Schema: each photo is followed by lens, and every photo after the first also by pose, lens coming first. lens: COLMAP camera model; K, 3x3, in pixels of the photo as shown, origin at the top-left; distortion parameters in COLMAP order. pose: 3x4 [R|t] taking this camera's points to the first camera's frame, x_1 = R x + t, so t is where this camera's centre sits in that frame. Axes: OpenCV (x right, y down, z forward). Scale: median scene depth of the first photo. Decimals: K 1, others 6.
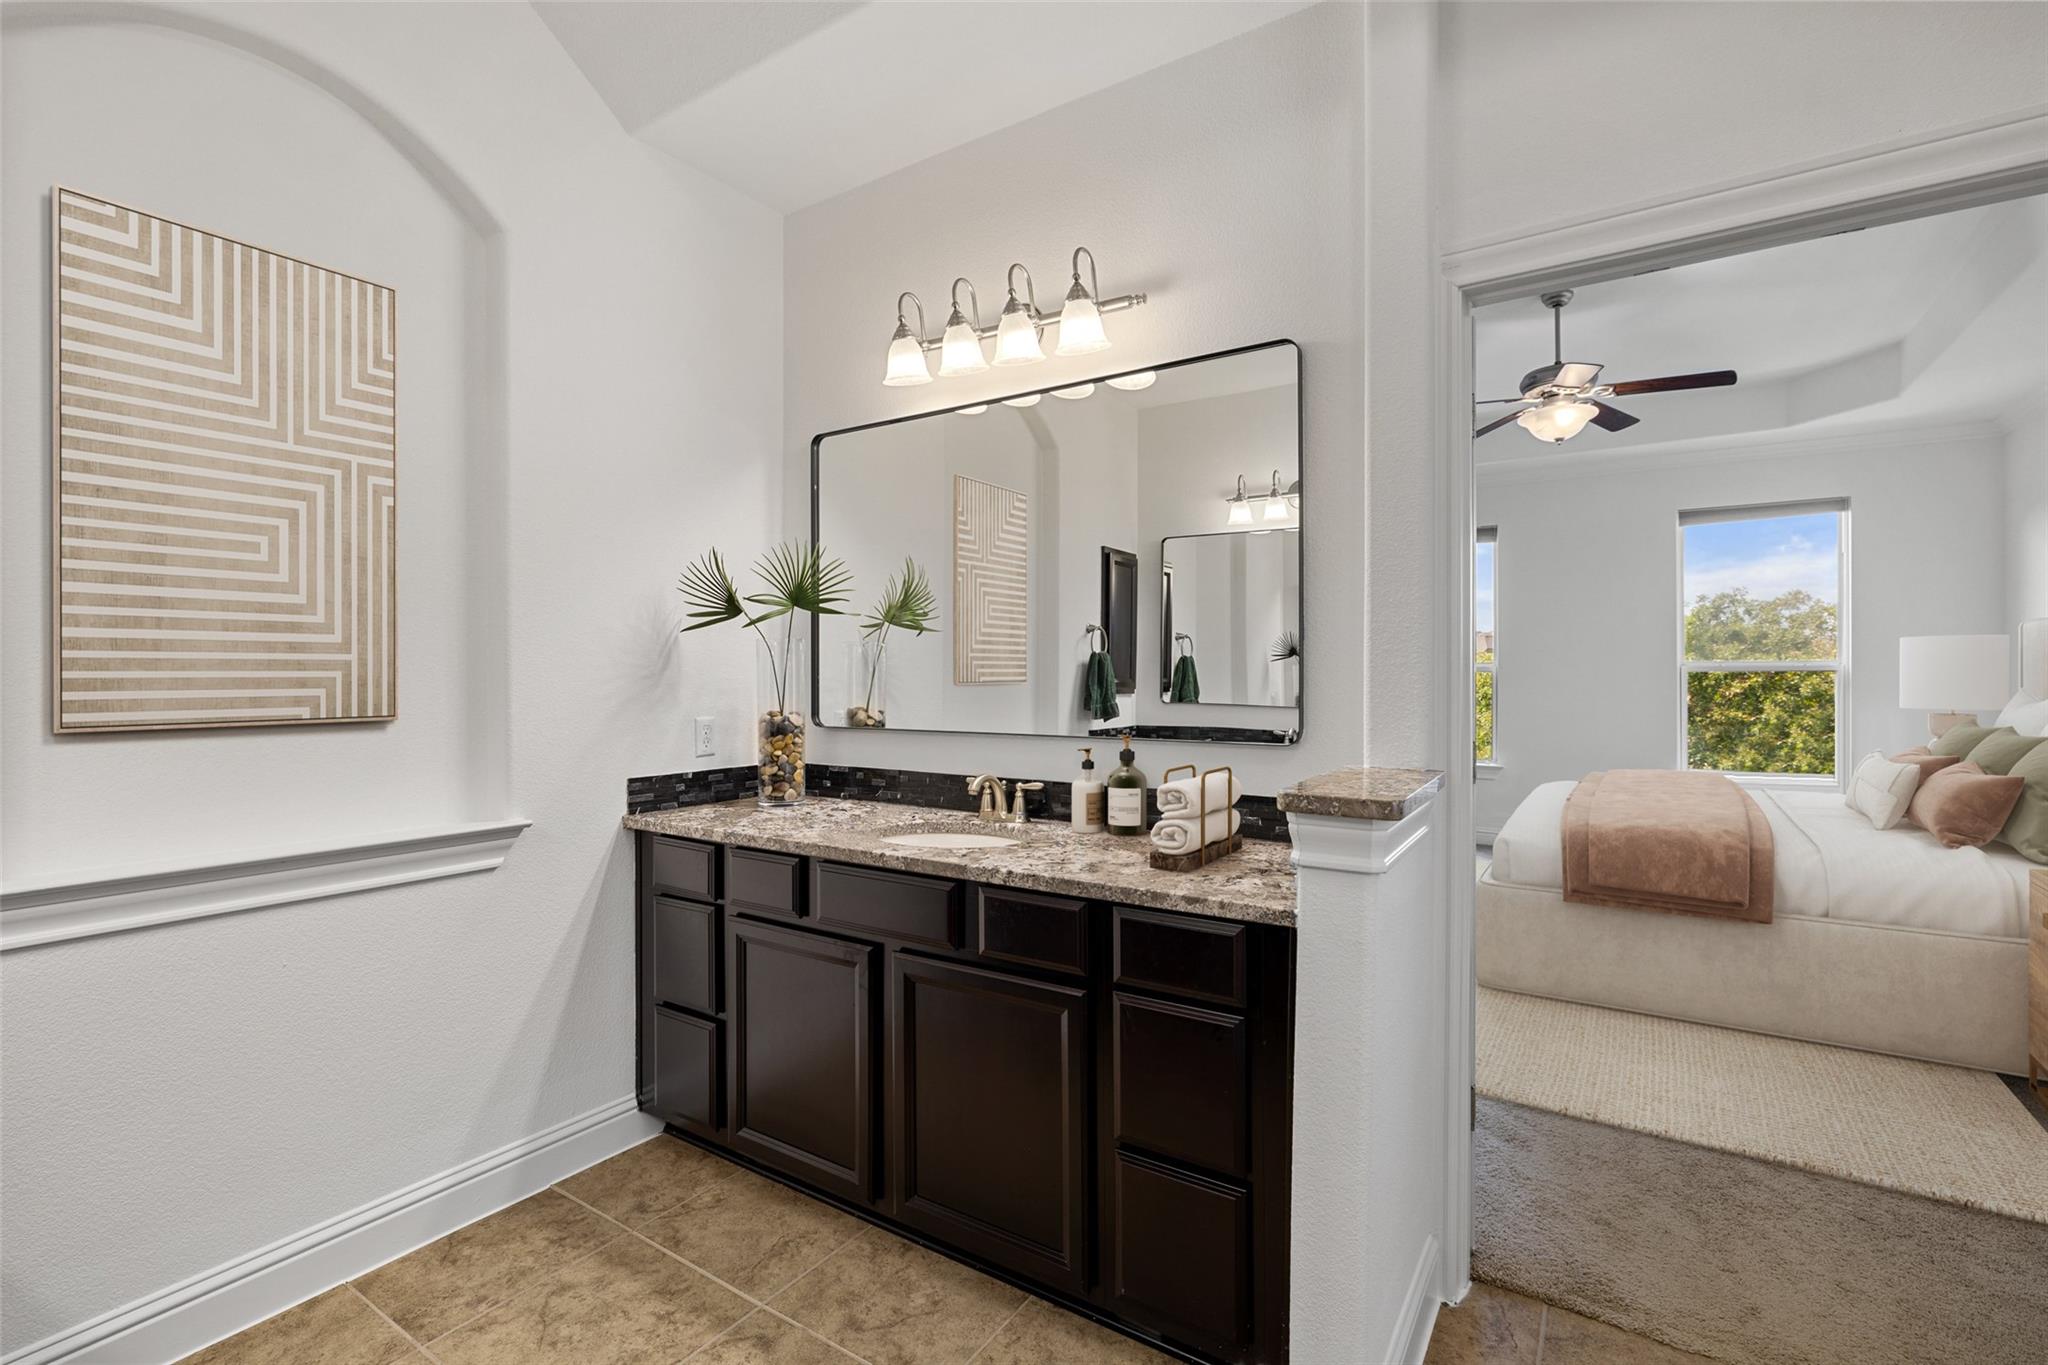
lens RADIAL K [[917.2, 0, 1030.7], [0, 917.2, 674.2], [0, 0, 1]] dist [-0.001799, 0.000540]
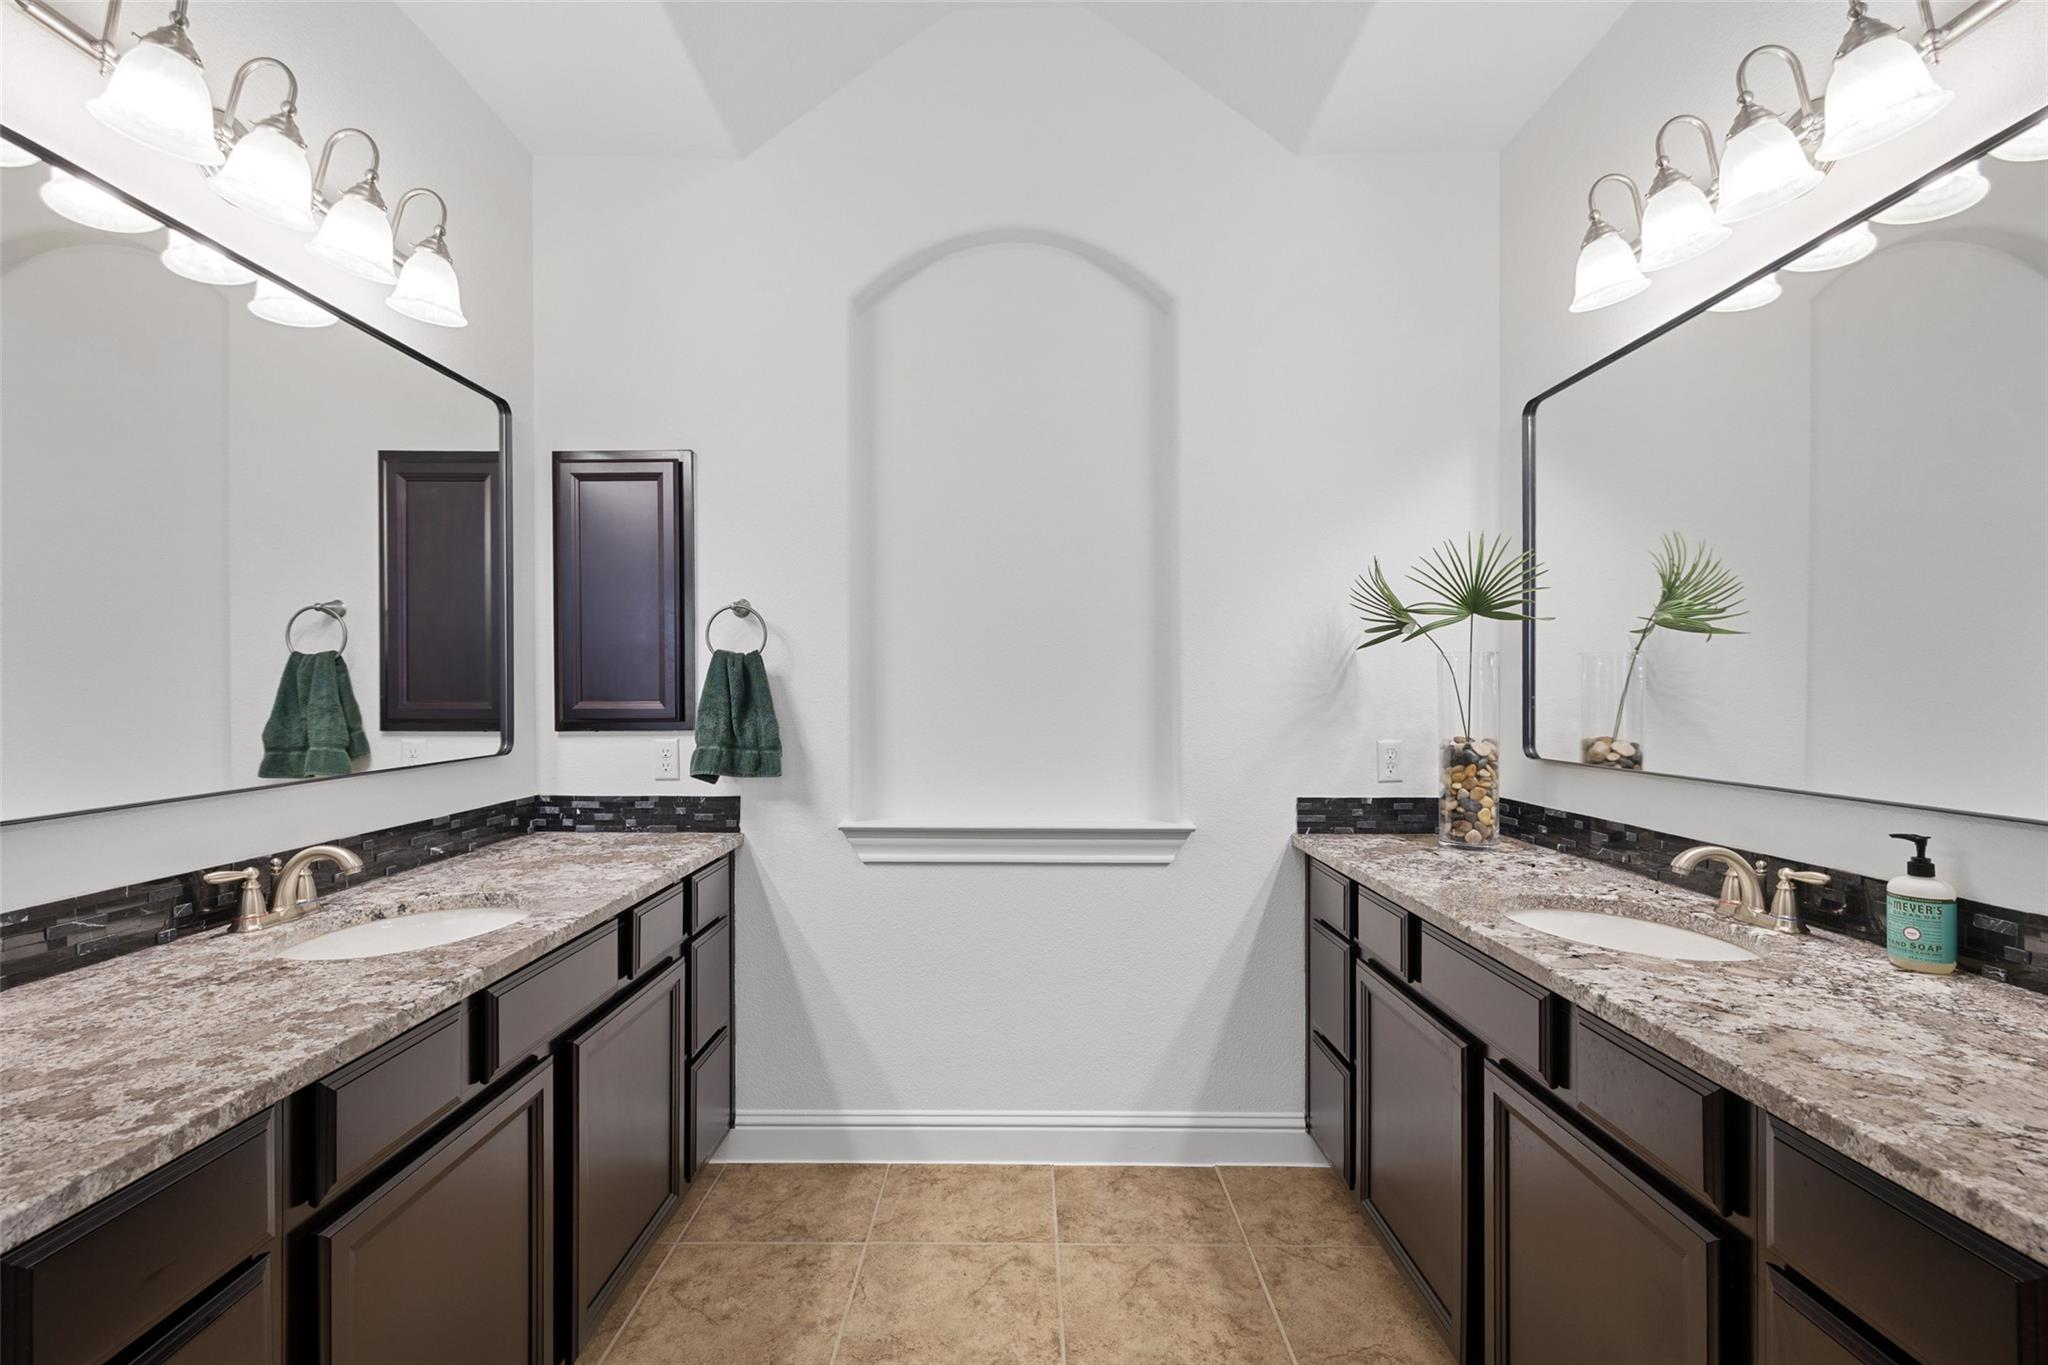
lens RADIAL K [[871.7, 0, 1022.6], [0, 871.7, 692.8], [0, 0, 1]] dist [0.001376, -0.001163]
pose [[0.543107, 0.001956, -0.839661, 0.199682], [-0.001948, 0.999998, 0.001069, -0.001299], [0.839661, 0.001055, 0.543110, 0.228651]]
